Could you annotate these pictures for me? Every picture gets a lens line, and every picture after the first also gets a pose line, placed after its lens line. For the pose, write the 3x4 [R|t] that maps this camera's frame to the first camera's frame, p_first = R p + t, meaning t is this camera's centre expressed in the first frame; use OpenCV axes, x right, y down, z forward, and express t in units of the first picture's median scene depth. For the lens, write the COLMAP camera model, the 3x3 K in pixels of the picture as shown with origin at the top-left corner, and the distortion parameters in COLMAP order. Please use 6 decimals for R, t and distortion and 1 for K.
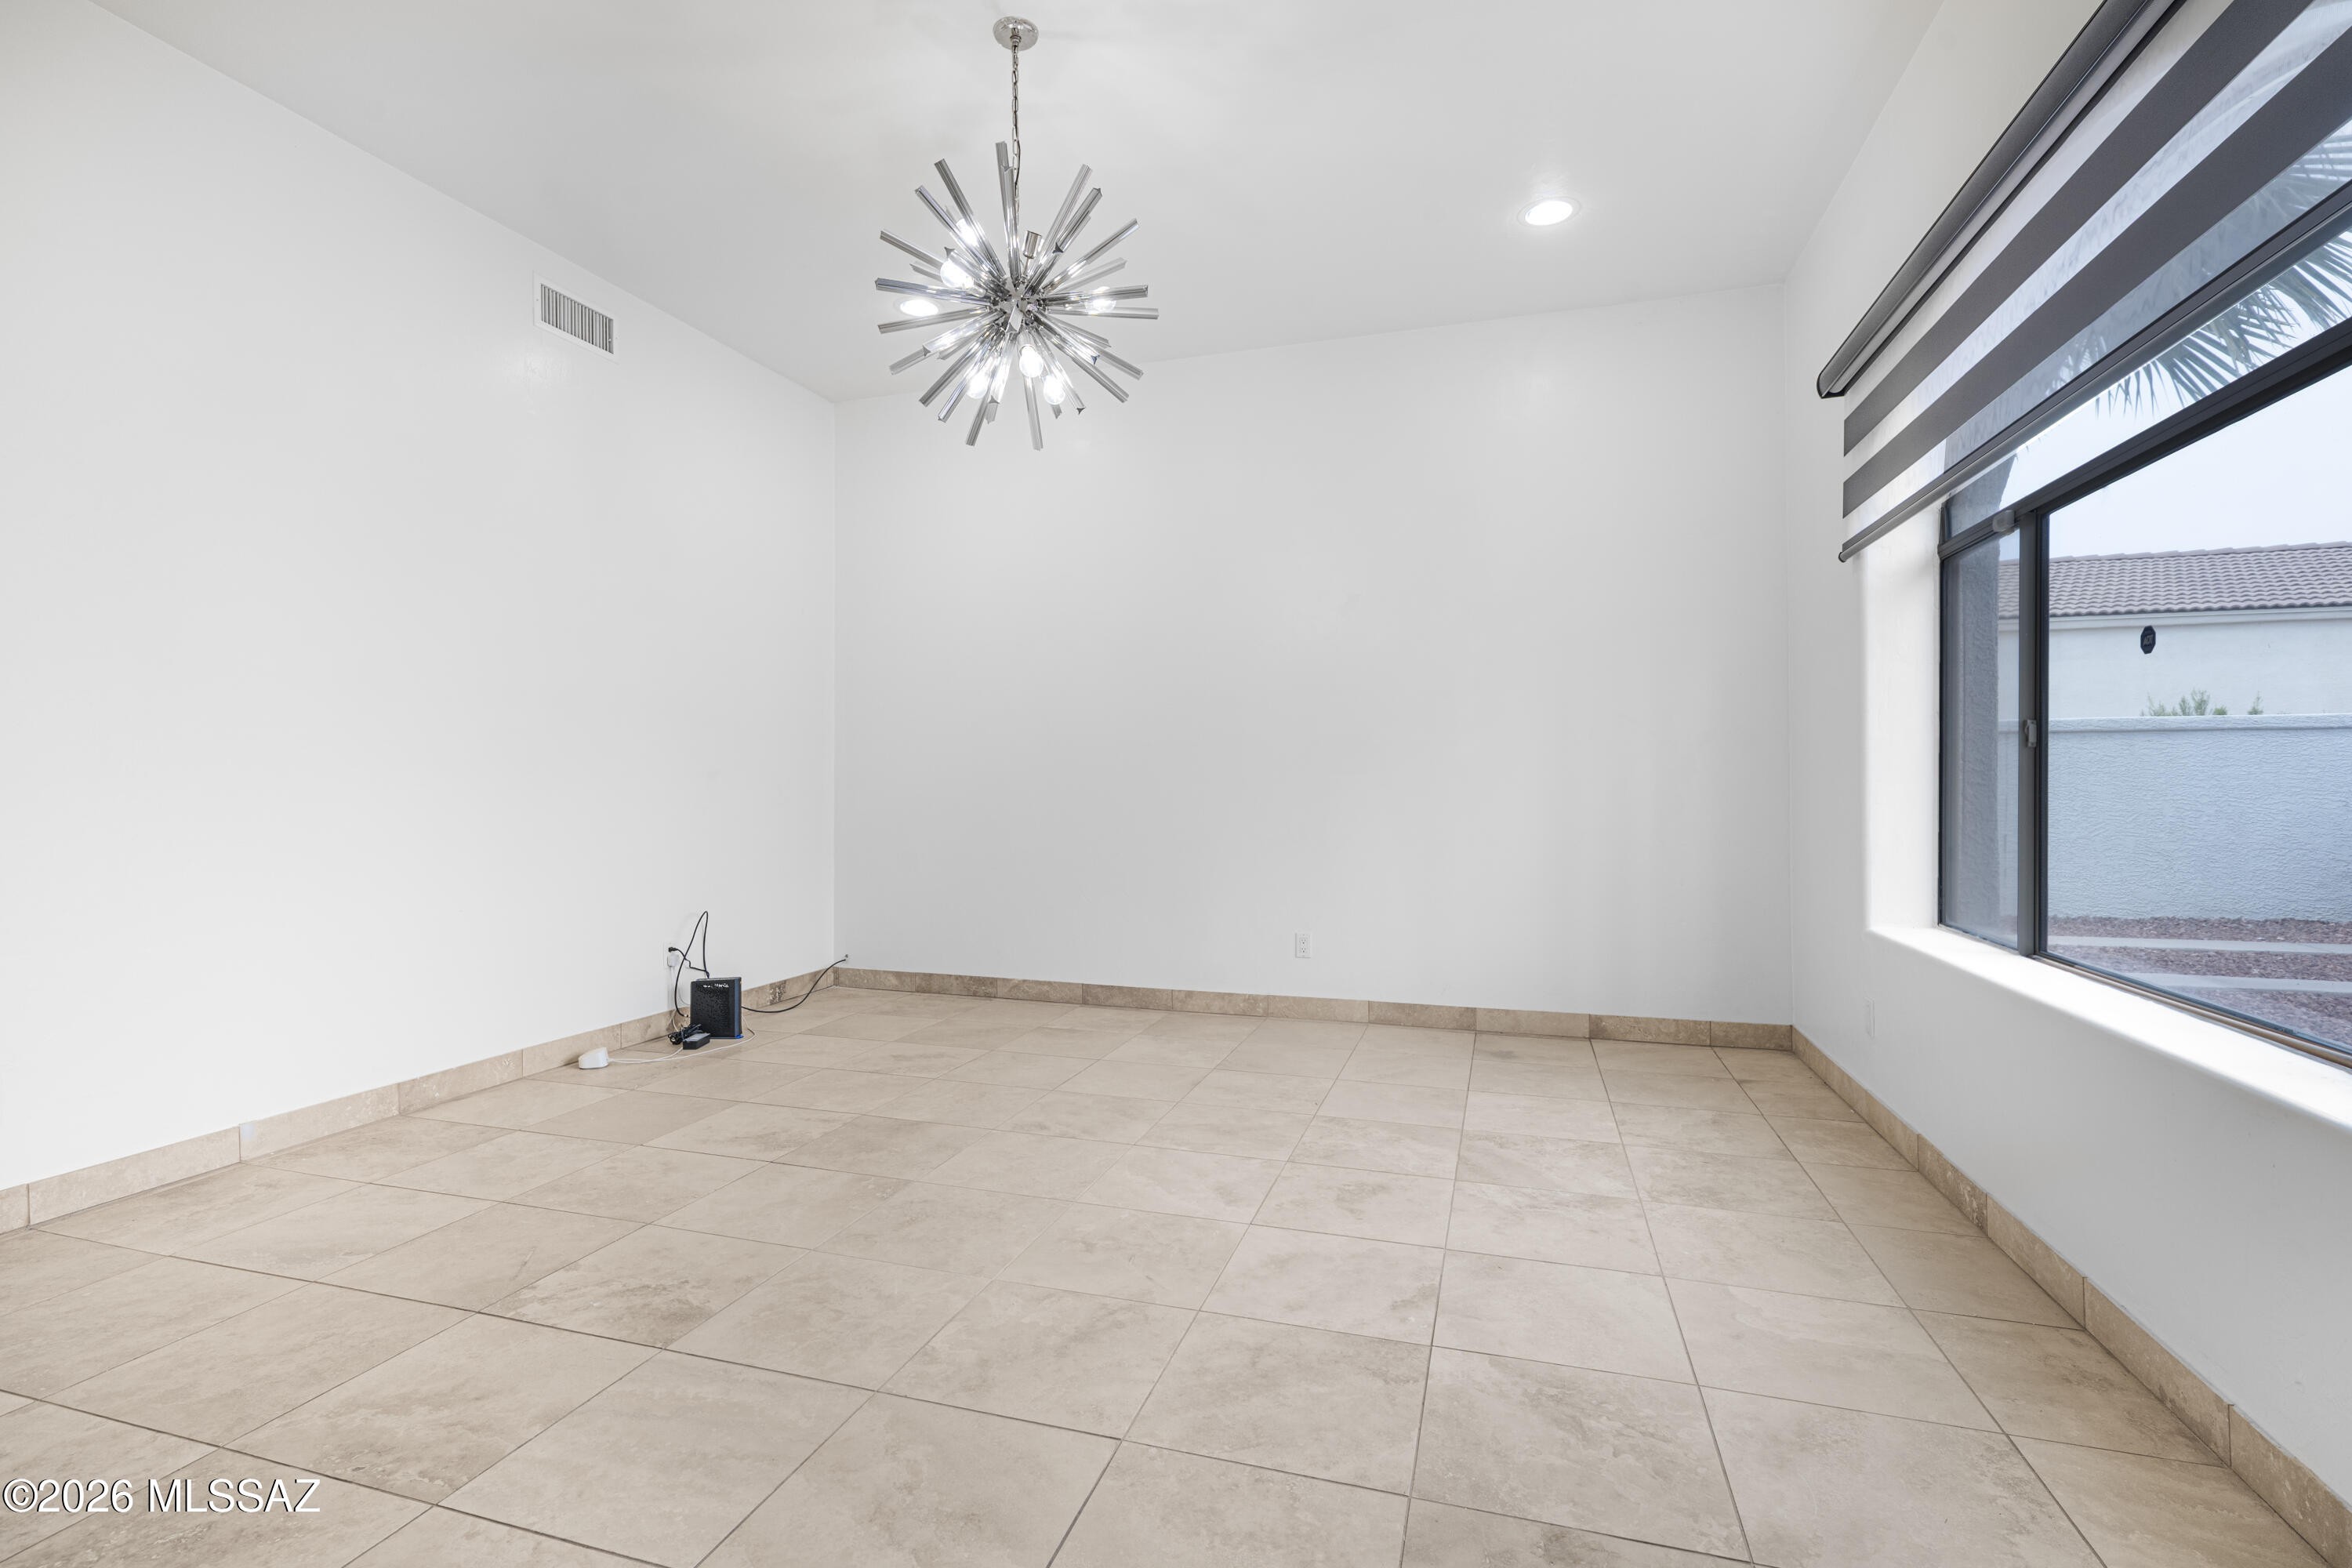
lens RADIAL K [[1103.6, 0, 1174.4], [0, 1103.6, 776.8], [0, 0, 1]] dist [0.000809, 0.000601]
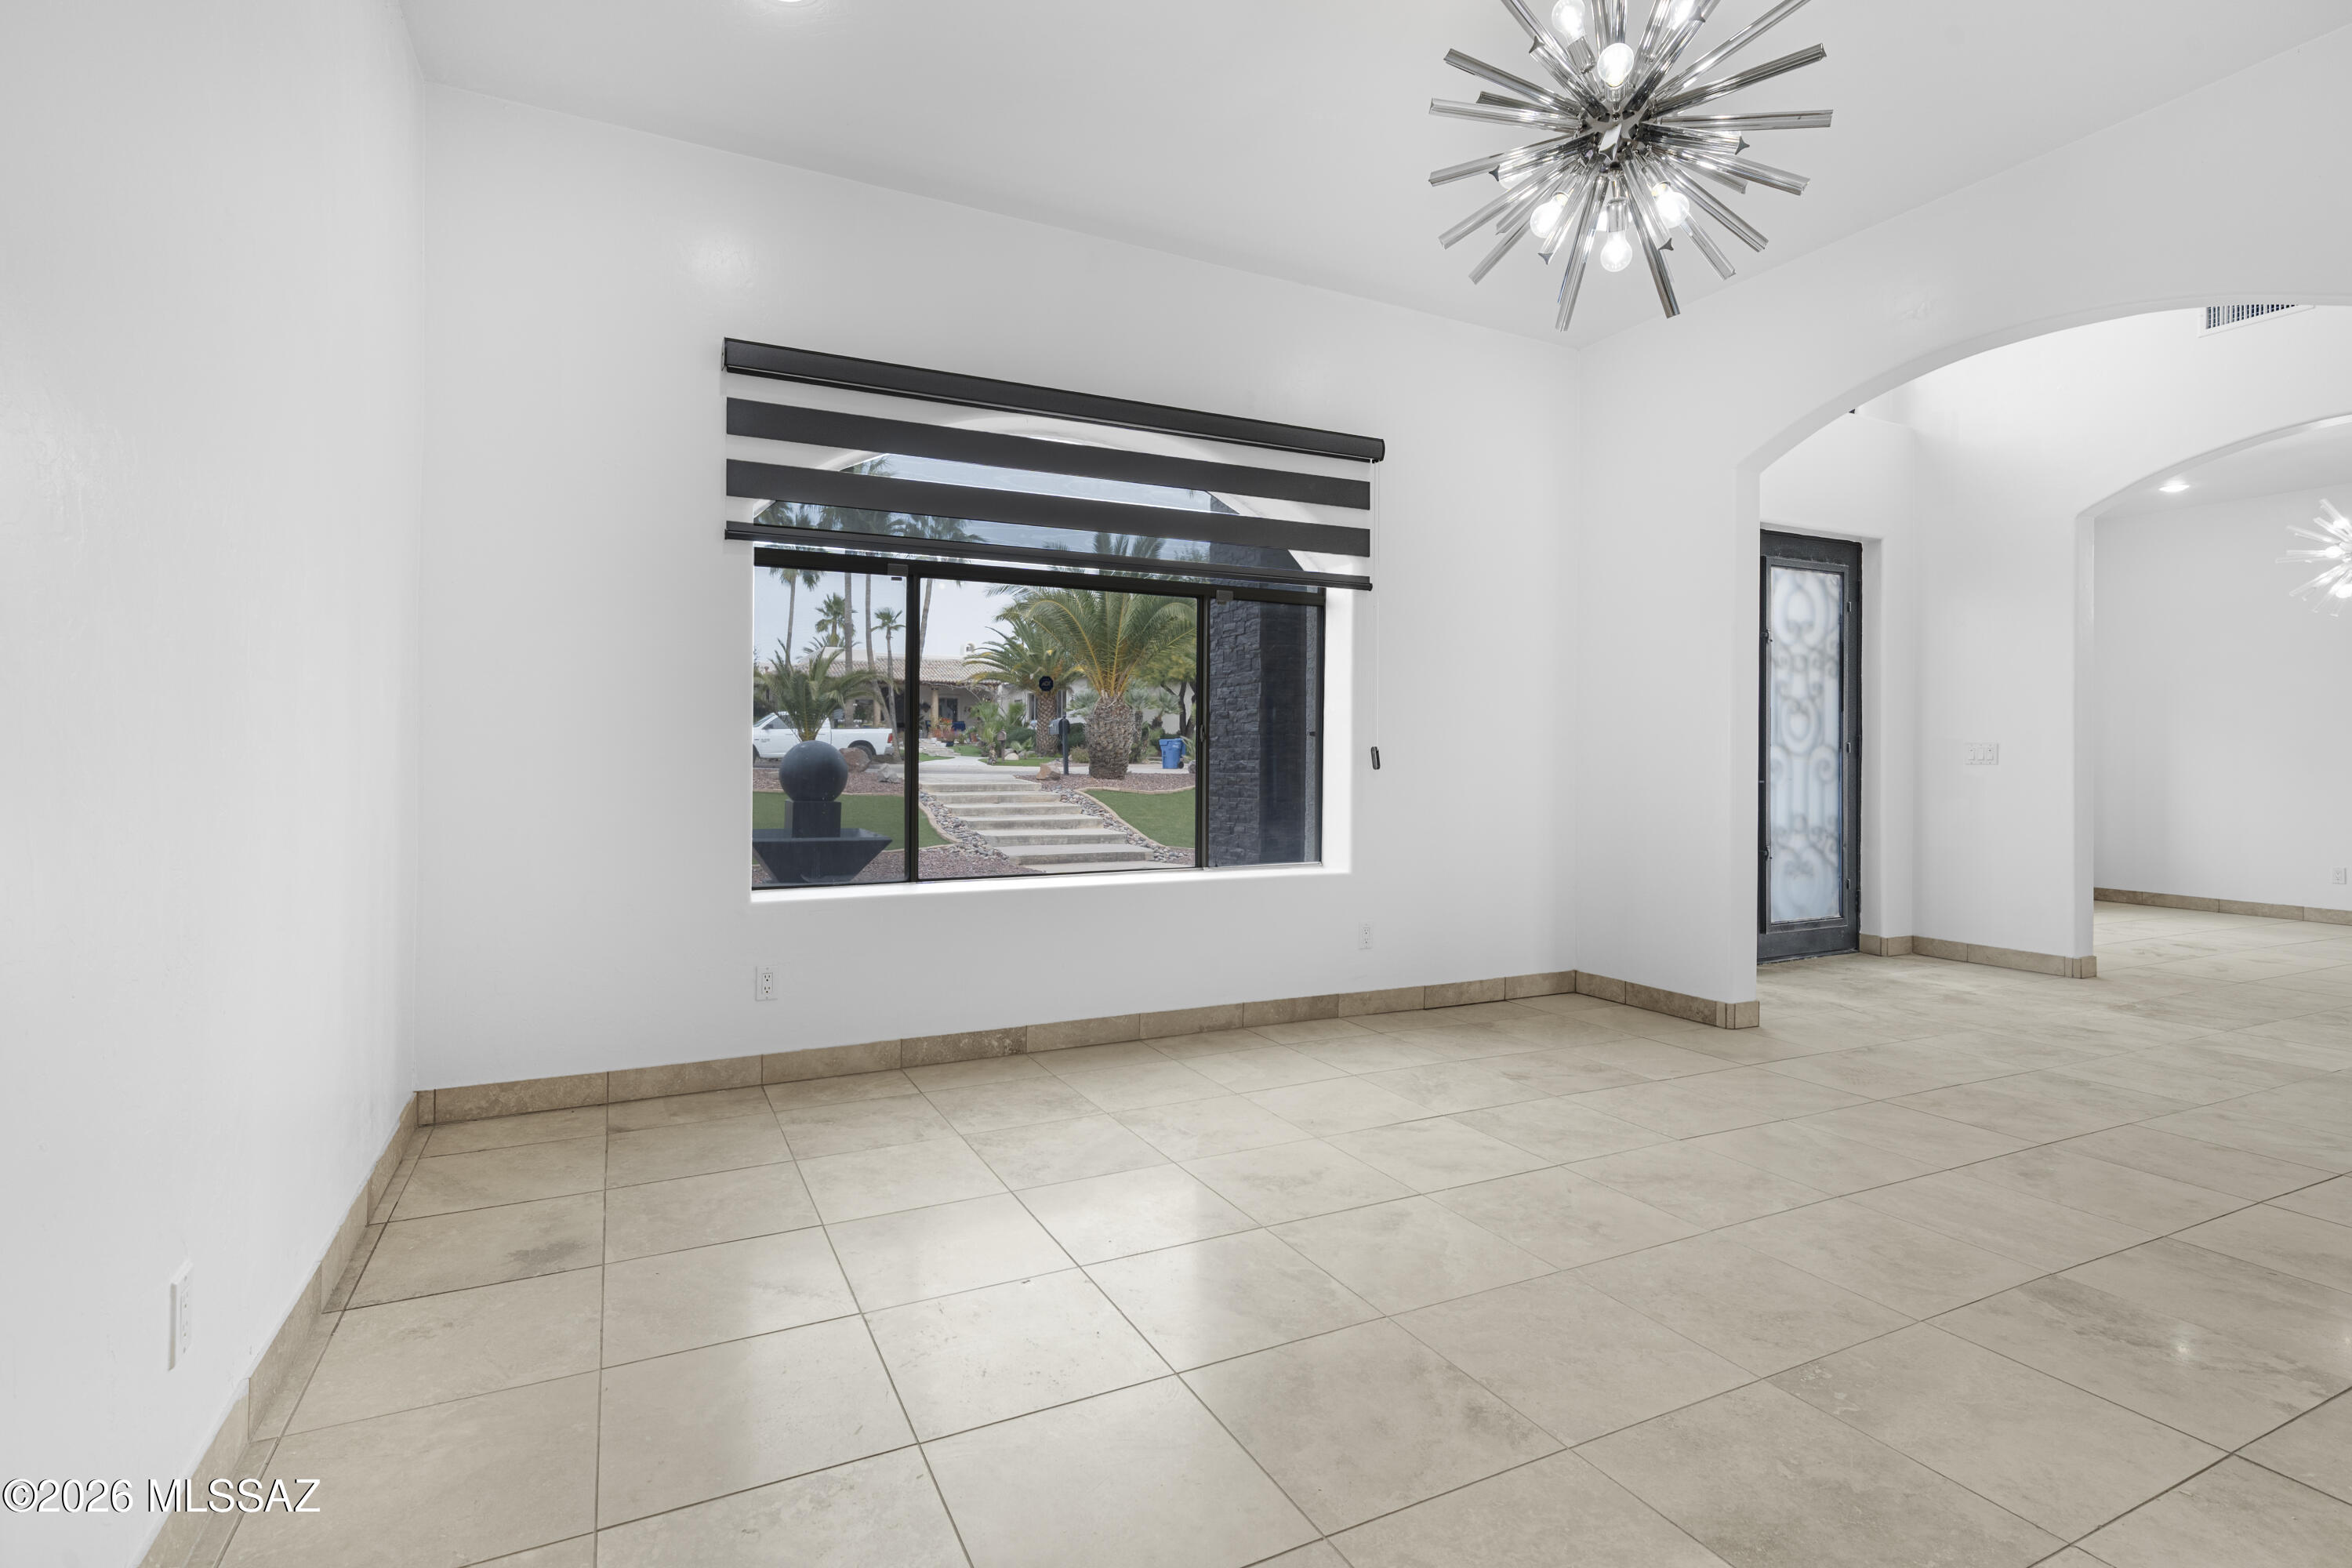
lens RADIAL K [[1103.6, 0, 1173.4], [0, 1103.6, 775.6], [0, 0, 1]] dist [0.000809, 0.000601]
pose [[-0.686629, -0.013303, 0.726887, -0.475228], [-0.007333, 0.999908, 0.011373, 0.008150], [-0.726971, 0.002479, -0.686663, 1.739825]]
